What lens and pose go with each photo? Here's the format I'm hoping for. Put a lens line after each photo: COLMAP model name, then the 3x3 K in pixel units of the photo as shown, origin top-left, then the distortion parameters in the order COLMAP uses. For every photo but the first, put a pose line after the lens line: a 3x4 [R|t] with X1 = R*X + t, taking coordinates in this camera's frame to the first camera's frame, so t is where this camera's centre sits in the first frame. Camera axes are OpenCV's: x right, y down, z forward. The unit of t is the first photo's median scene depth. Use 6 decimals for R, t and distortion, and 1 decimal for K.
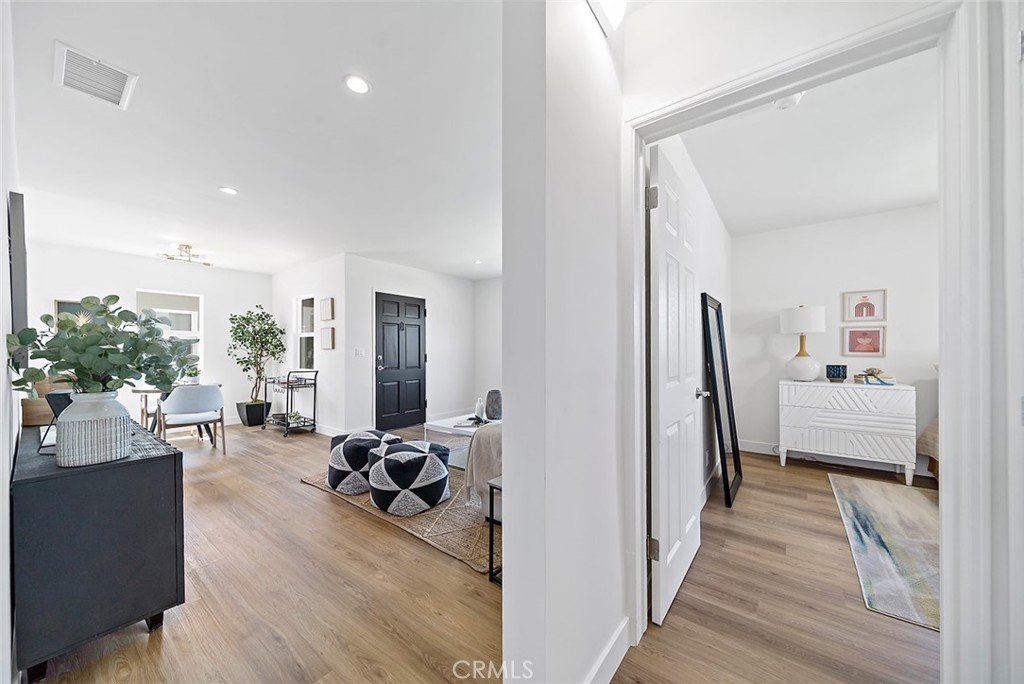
lens RADIAL K [[366.7, 0, 510.1], [0, 366.7, 351.6], [0, 0, 1]] dist [0.007143, -0.000540]
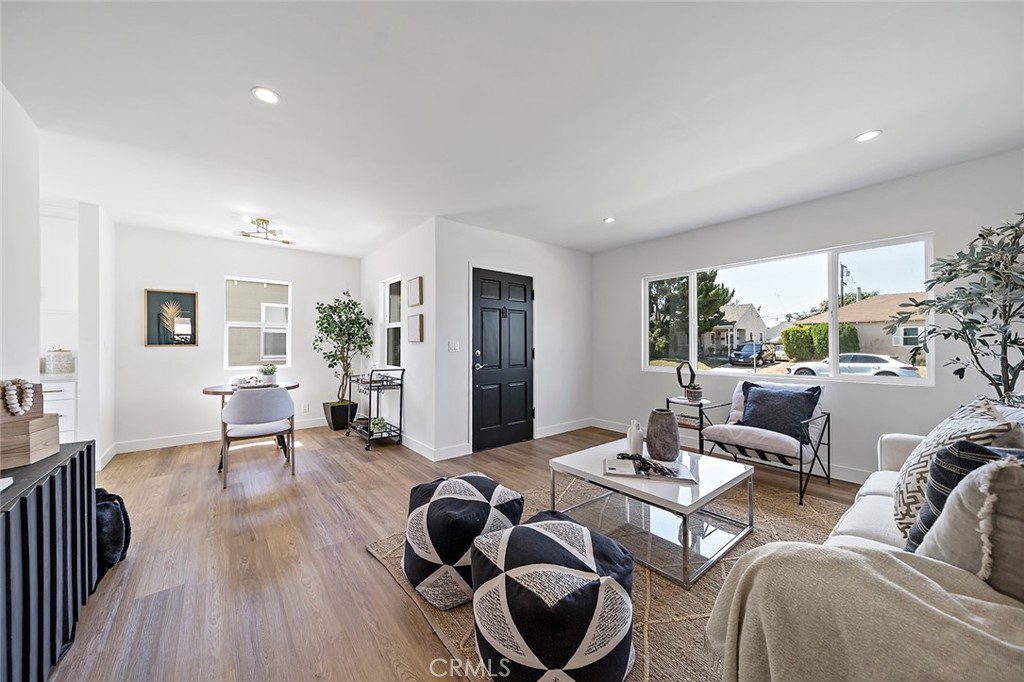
lens RADIAL K [[366.7, 0, 510.3], [0, 366.7, 342.4], [0, 0, 1]] dist [0.007143, -0.000540]
pose [[0.973281, -0.000072, -0.229619, -0.110677], [-0.001361, 0.999981, -0.006083, -0.001341], [0.229615, 0.006233, 0.973262, 0.263738]]
